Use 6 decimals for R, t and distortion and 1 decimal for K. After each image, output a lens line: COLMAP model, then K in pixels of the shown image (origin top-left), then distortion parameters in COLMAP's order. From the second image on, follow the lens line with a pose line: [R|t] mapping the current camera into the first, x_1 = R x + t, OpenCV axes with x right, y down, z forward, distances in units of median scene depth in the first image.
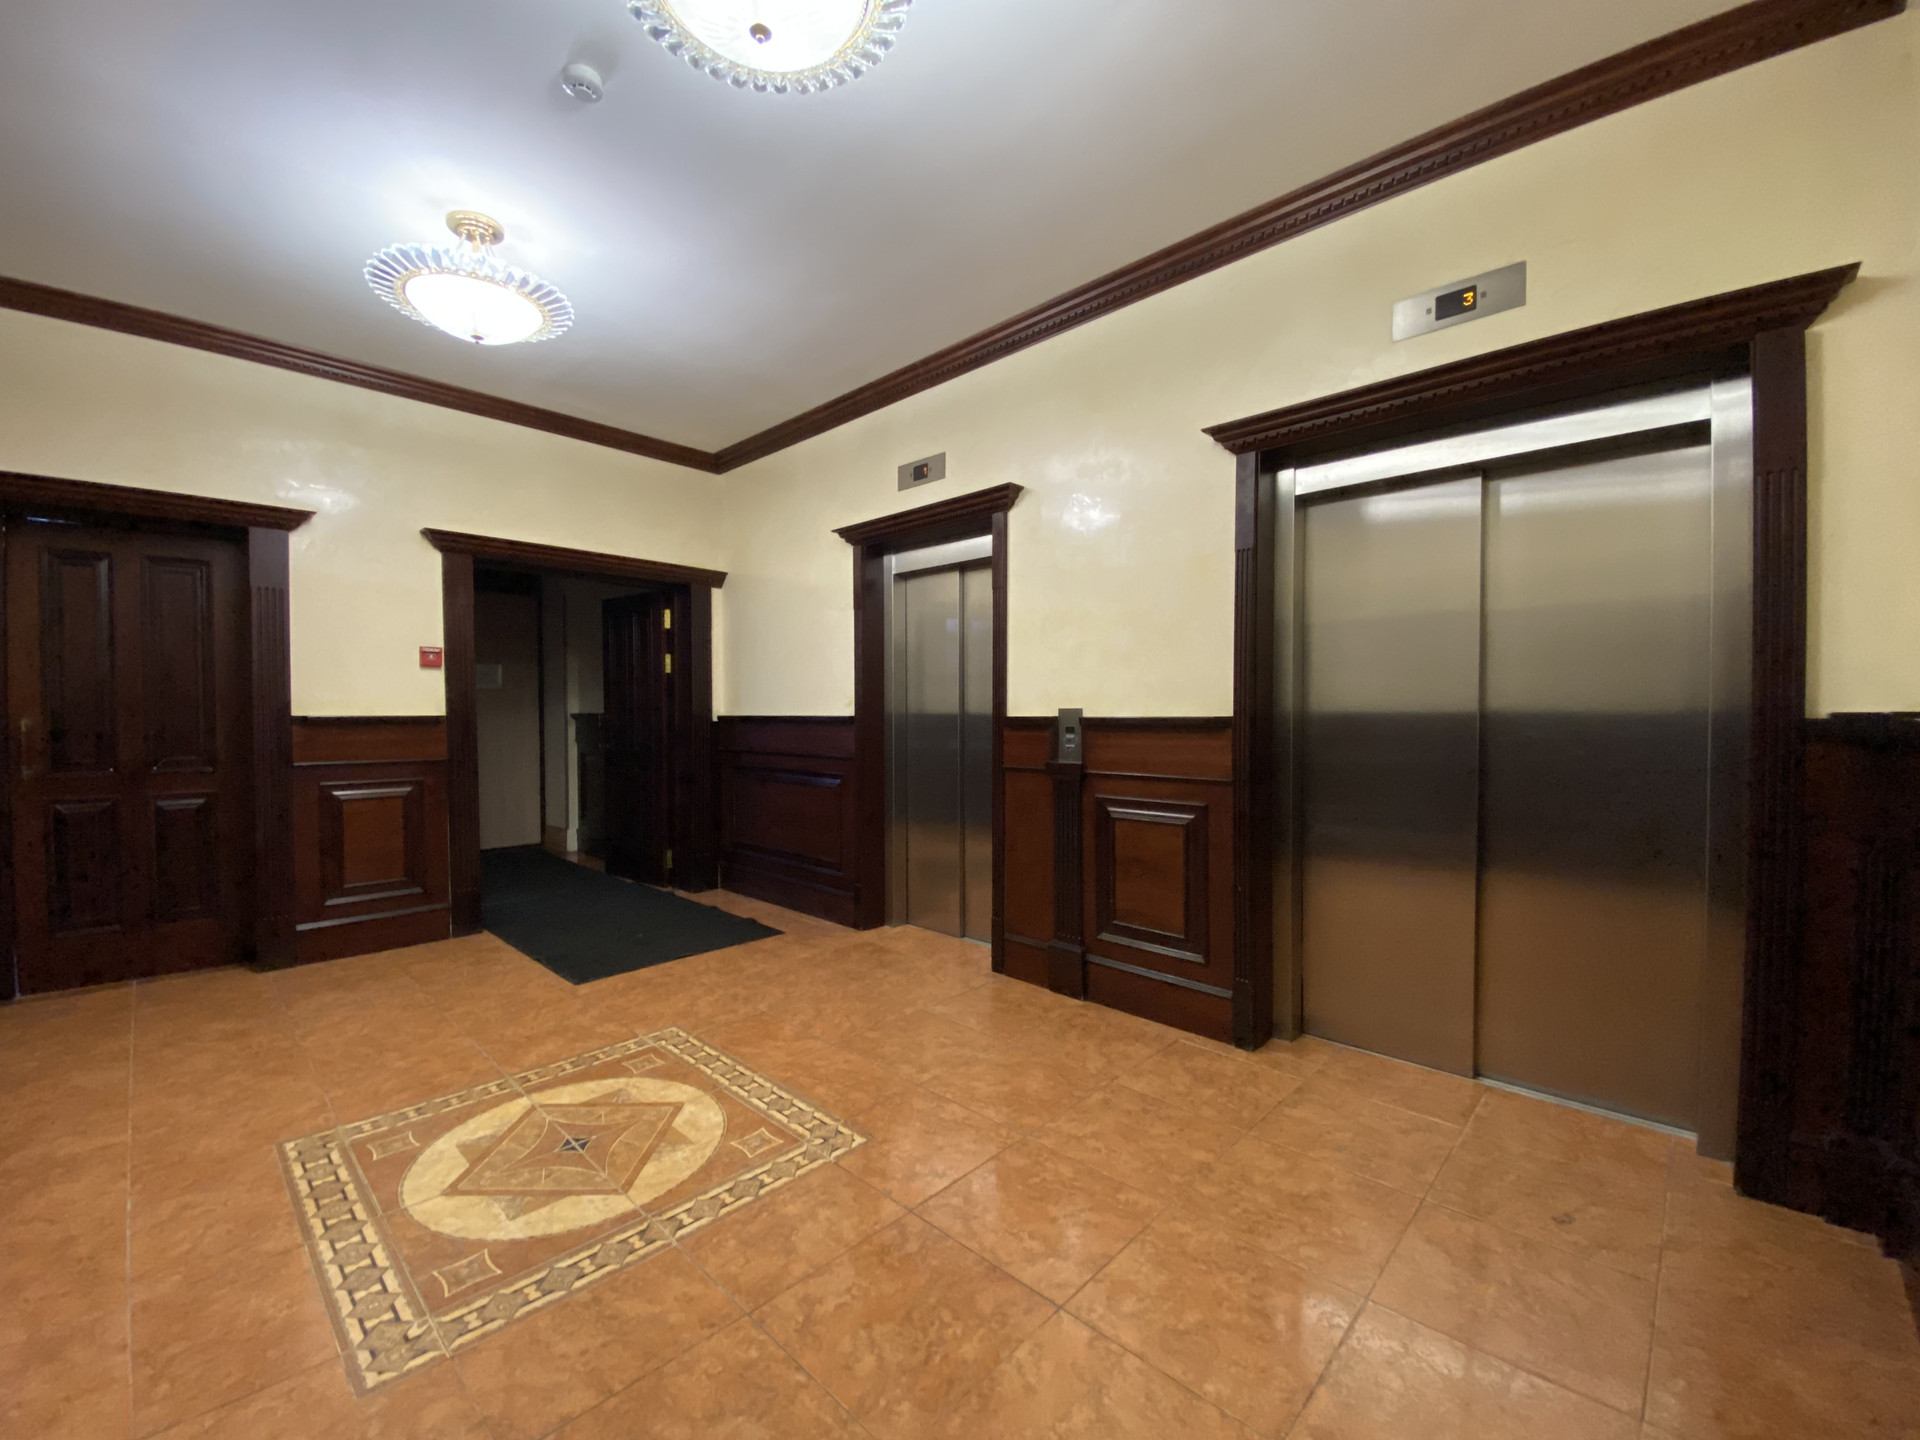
lens RADIAL K [[770.2, 0, 963.8], [0, 770.2, 729.4], [0, 0, 1]] dist [-0.020446, -0.000923]
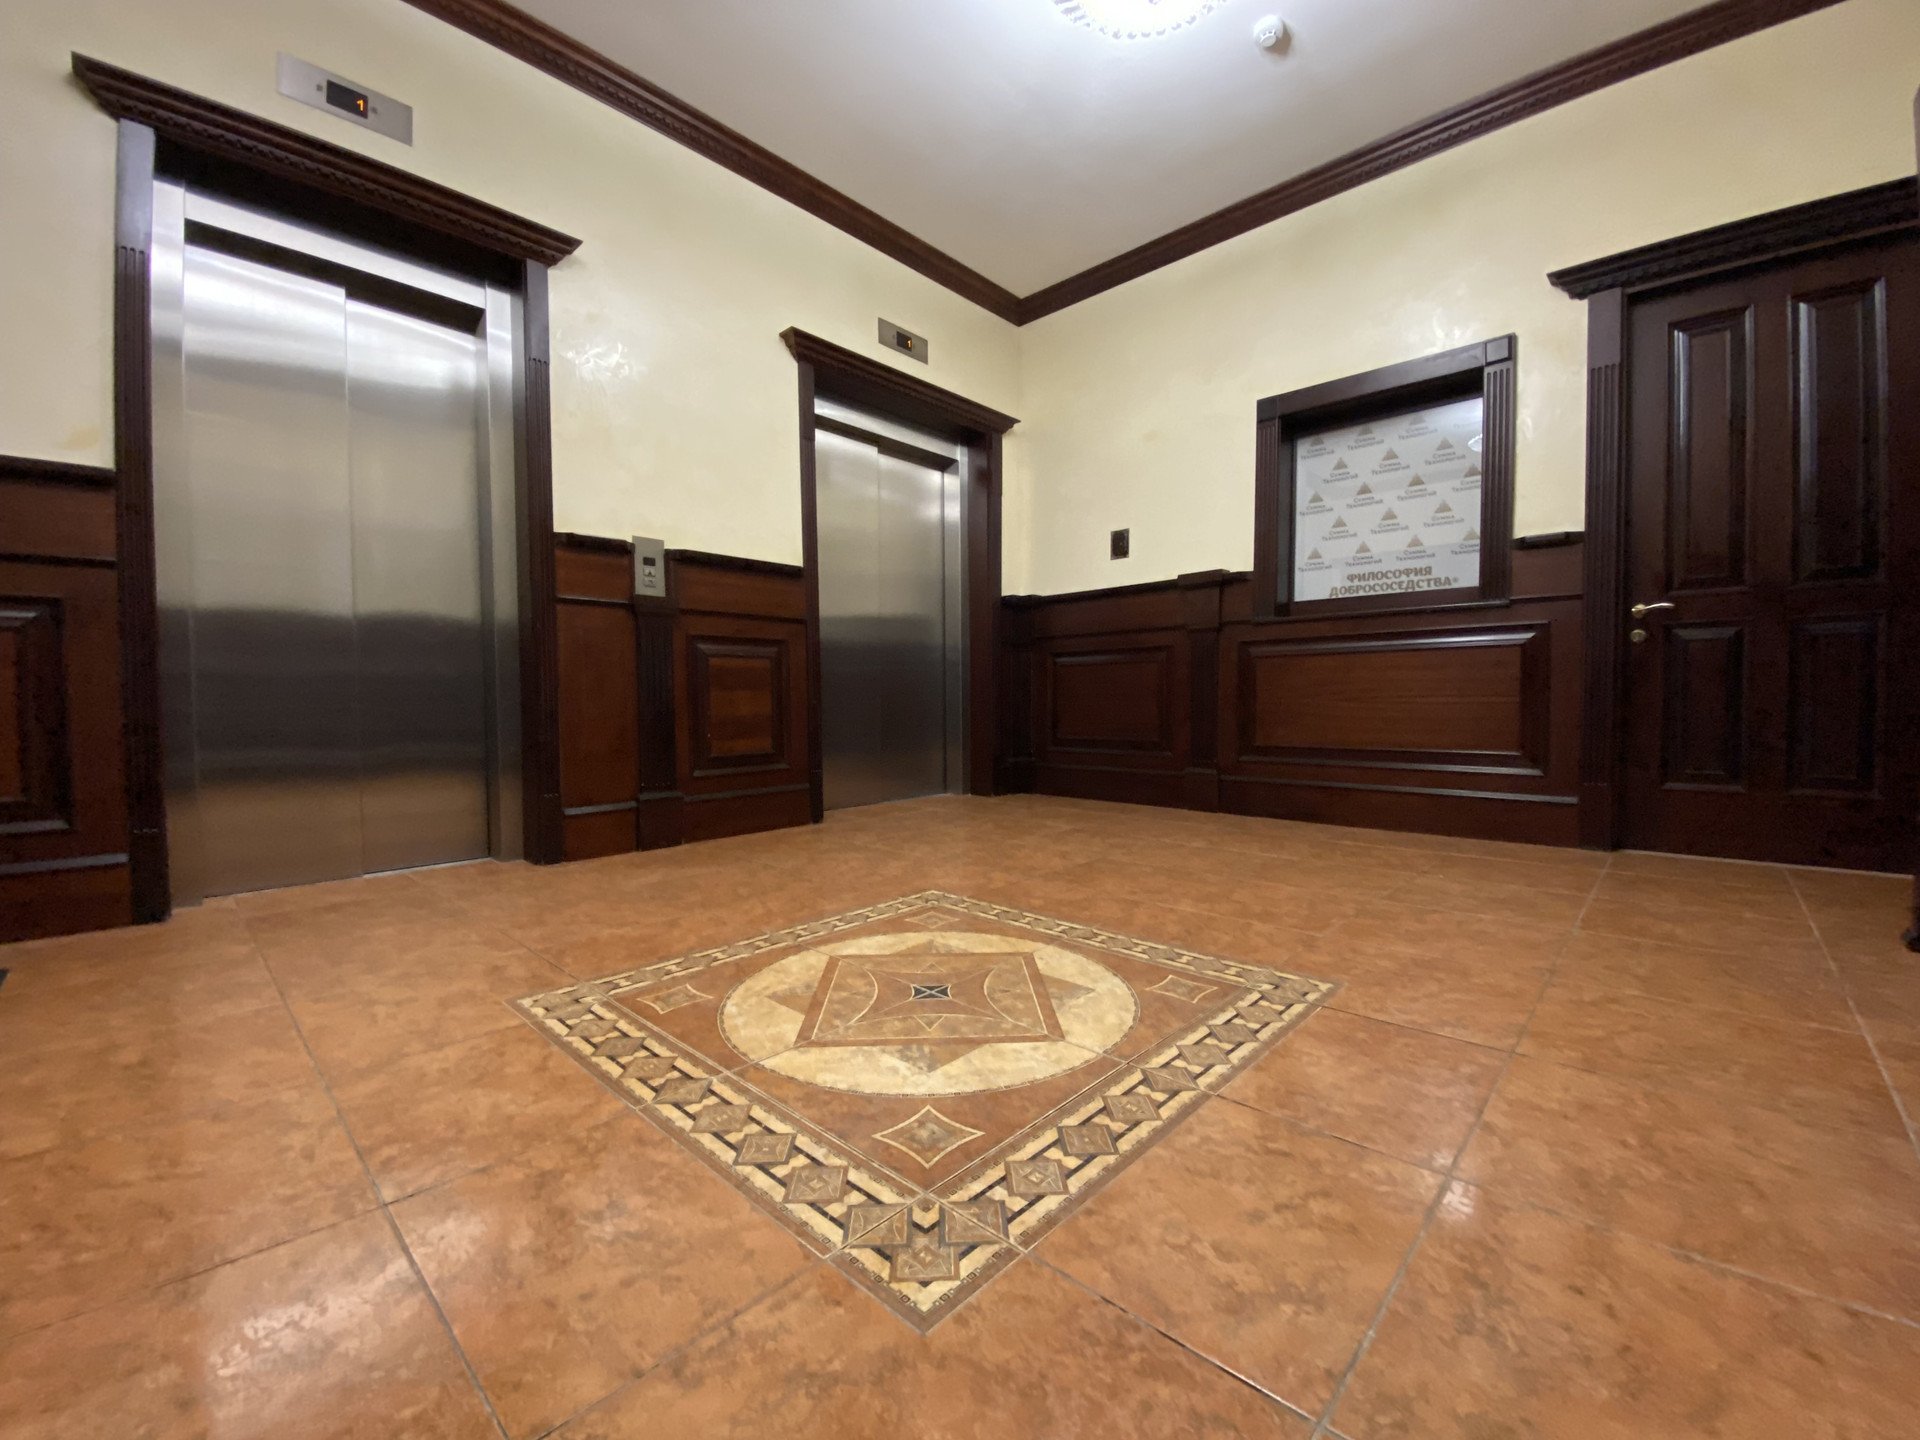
lens RADIAL K [[785.7, 0, 962.6], [0, 785.7, 704.8], [0, 0, 1]] dist [0.025052, 0.000110]
pose [[0.004014, -0.006434, 0.999971, -1.149752], [0.039645, 0.999194, 0.006270, 0.258478], [-0.999206, 0.039619, 0.004266, 0.891489]]
